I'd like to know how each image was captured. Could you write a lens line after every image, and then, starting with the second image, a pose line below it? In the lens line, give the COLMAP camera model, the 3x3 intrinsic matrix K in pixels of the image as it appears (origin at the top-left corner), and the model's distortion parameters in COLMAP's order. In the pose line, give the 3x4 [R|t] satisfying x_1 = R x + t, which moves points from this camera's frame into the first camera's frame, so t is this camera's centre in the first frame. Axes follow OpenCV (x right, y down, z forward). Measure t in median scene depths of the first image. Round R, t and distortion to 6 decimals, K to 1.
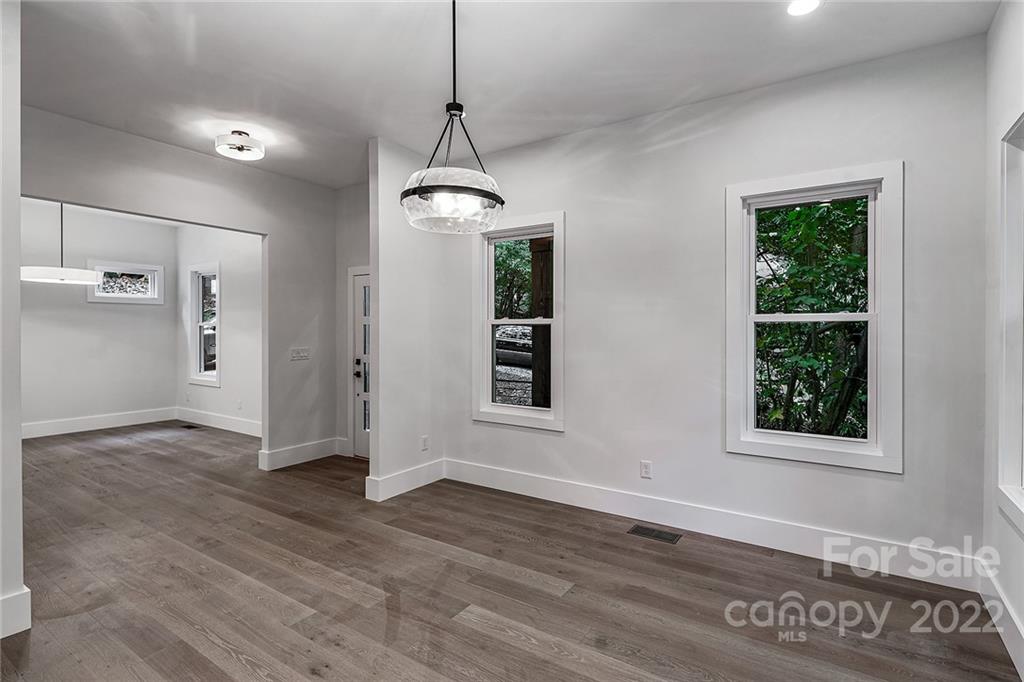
lens RADIAL K [[503.1, 0, 512.3], [0, 503.1, 326.8], [0, 0, 1]] dist [-0.001012, -0.000340]
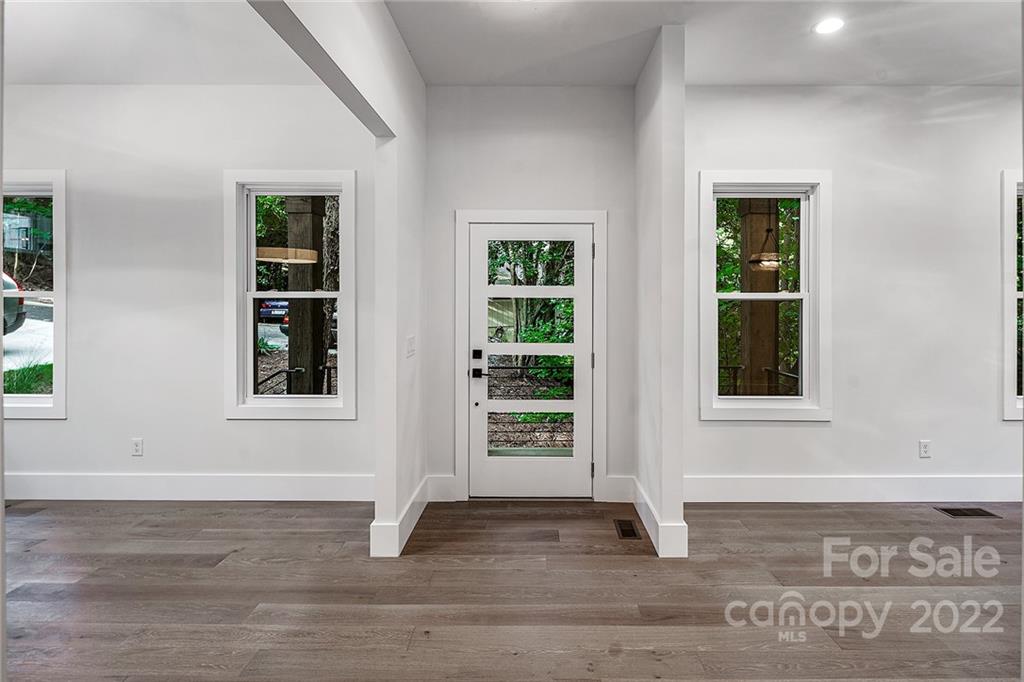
lens RADIAL K [[508.9, 0, 532.5], [0, 508.9, 307.9], [0, 0, 1]] dist [-0.003745, -0.000668]
pose [[0.833153, -0.001407, 0.553041, -0.617558], [-0.005019, 0.999936, 0.010106, 0.002011], [-0.553020, -0.011196, 0.833093, 0.406269]]
